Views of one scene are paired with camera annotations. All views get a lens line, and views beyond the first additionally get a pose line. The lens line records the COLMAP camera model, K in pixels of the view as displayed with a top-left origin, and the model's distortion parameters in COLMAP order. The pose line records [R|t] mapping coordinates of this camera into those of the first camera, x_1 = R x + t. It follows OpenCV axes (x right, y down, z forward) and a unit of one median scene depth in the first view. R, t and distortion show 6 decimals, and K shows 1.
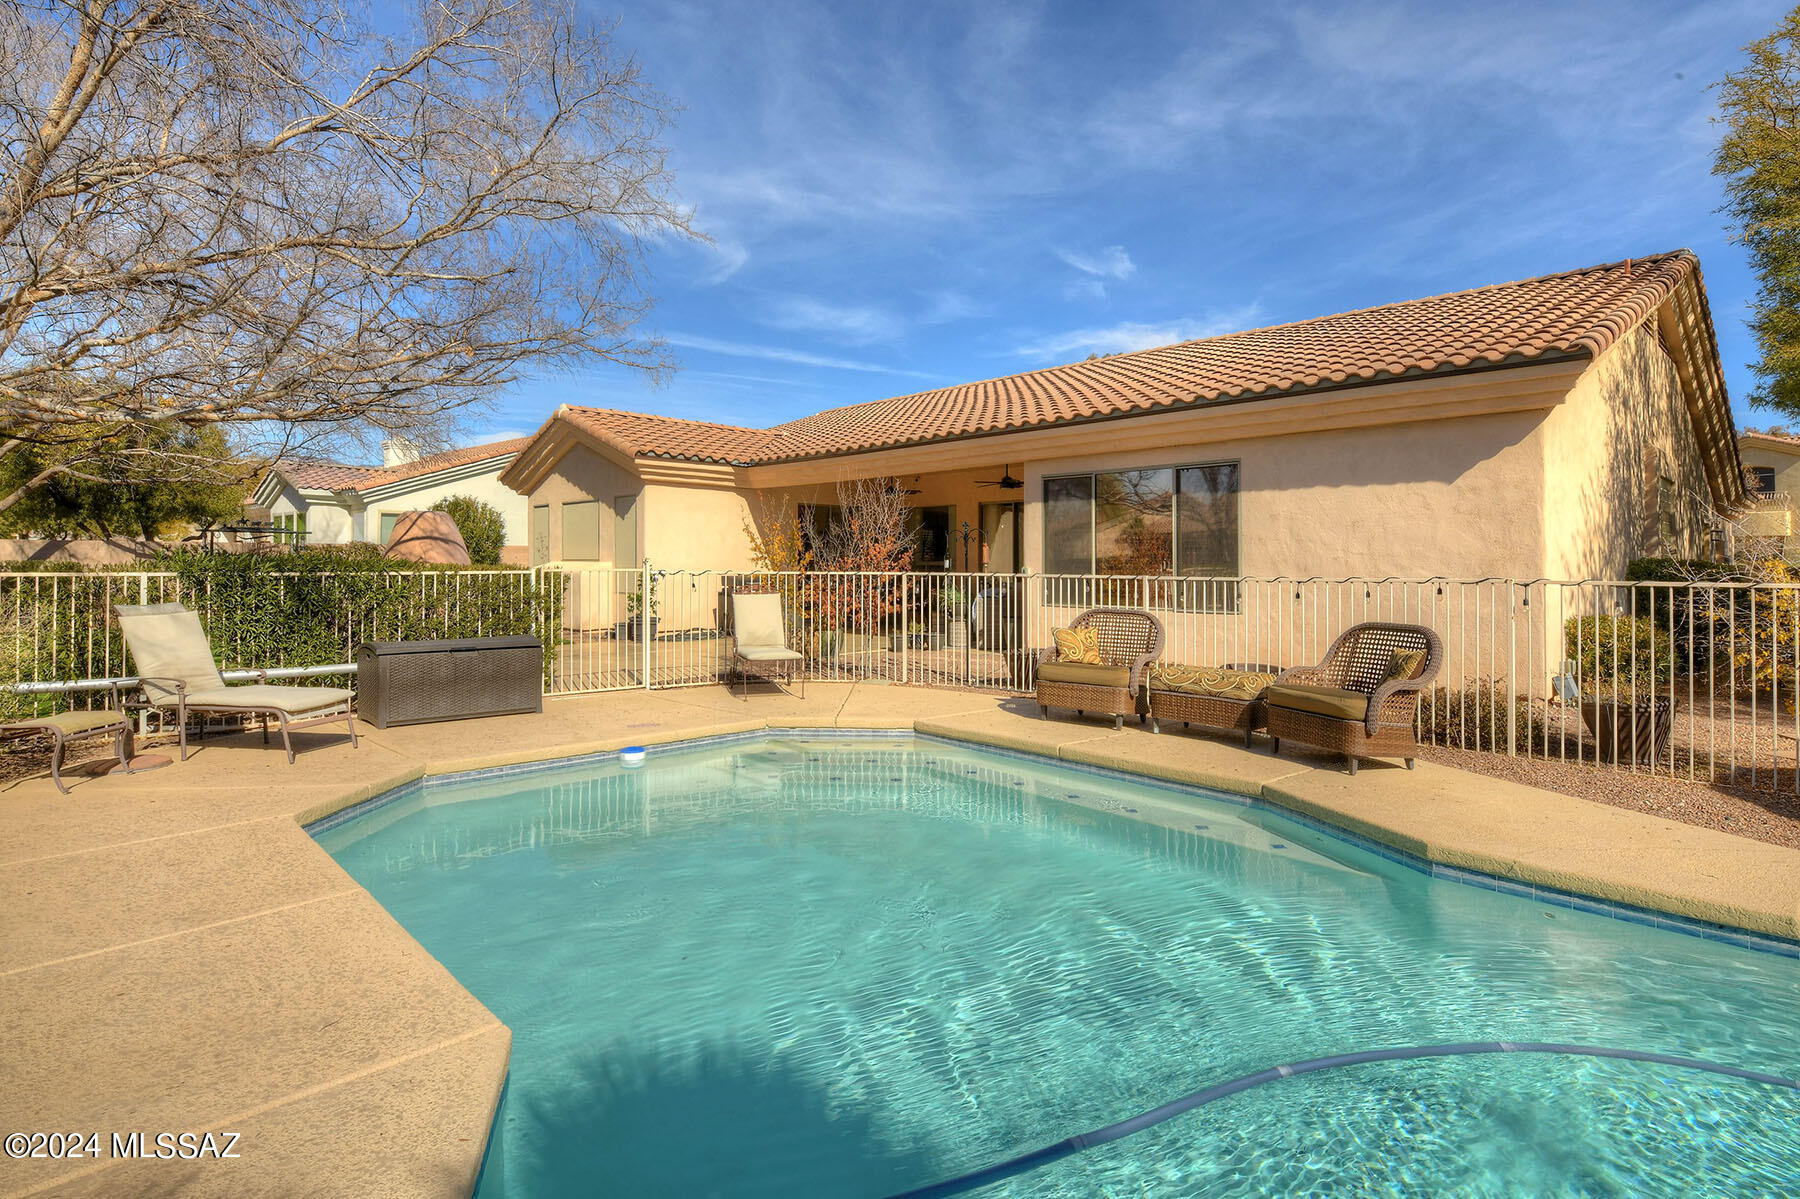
lens RADIAL K [[976.4, 0, 894.3], [0, 976.4, 583.4], [0, 0, 1]] dist [0.023232, -0.001341]
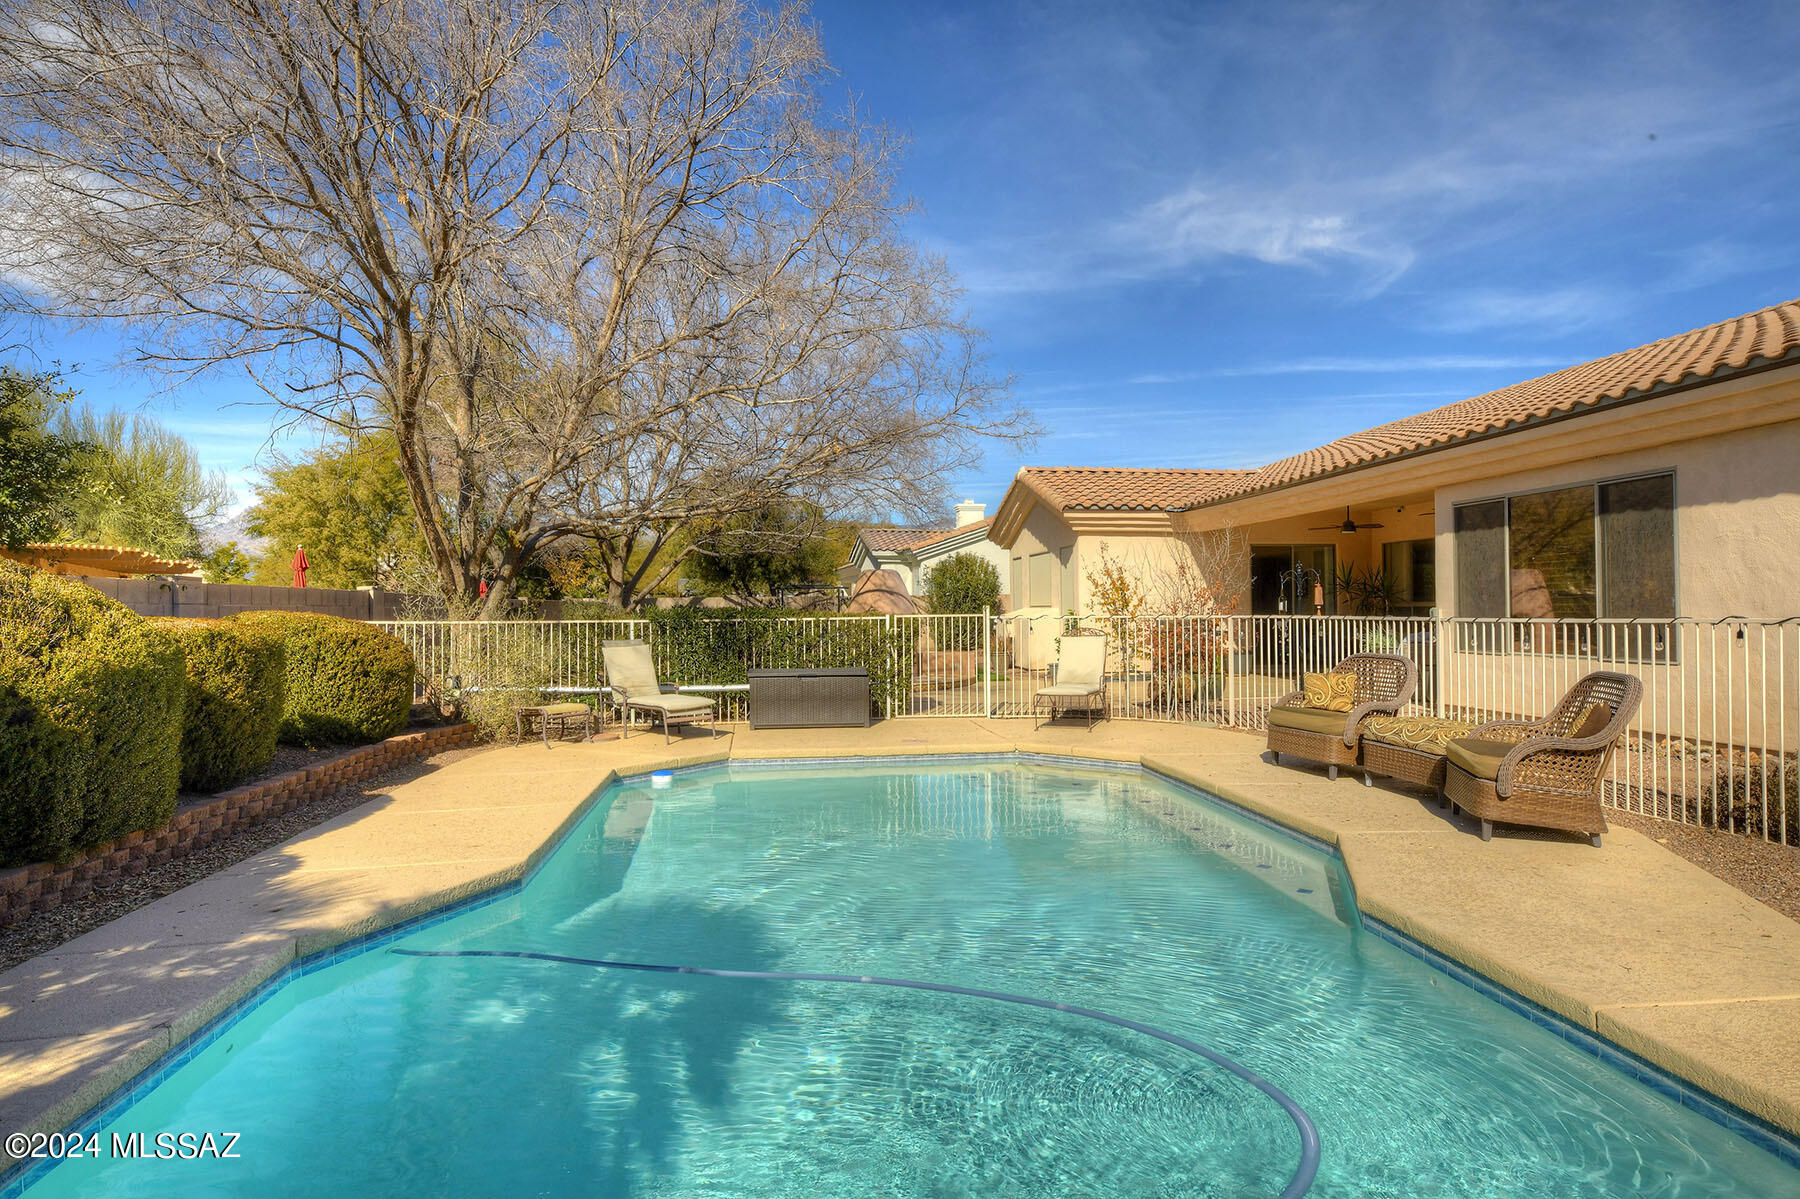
lens RADIAL K [[1008.6, 0, 905.2], [0, 1008.6, 607.3], [0, 0, 1]] dist [-0.005996, 0.001068]
pose [[0.811075, -0.012695, -0.584805, 0.253071], [0.001203, 0.999799, -0.020036, 0.000987], [0.584941, 0.015547, 0.810927, -0.019641]]
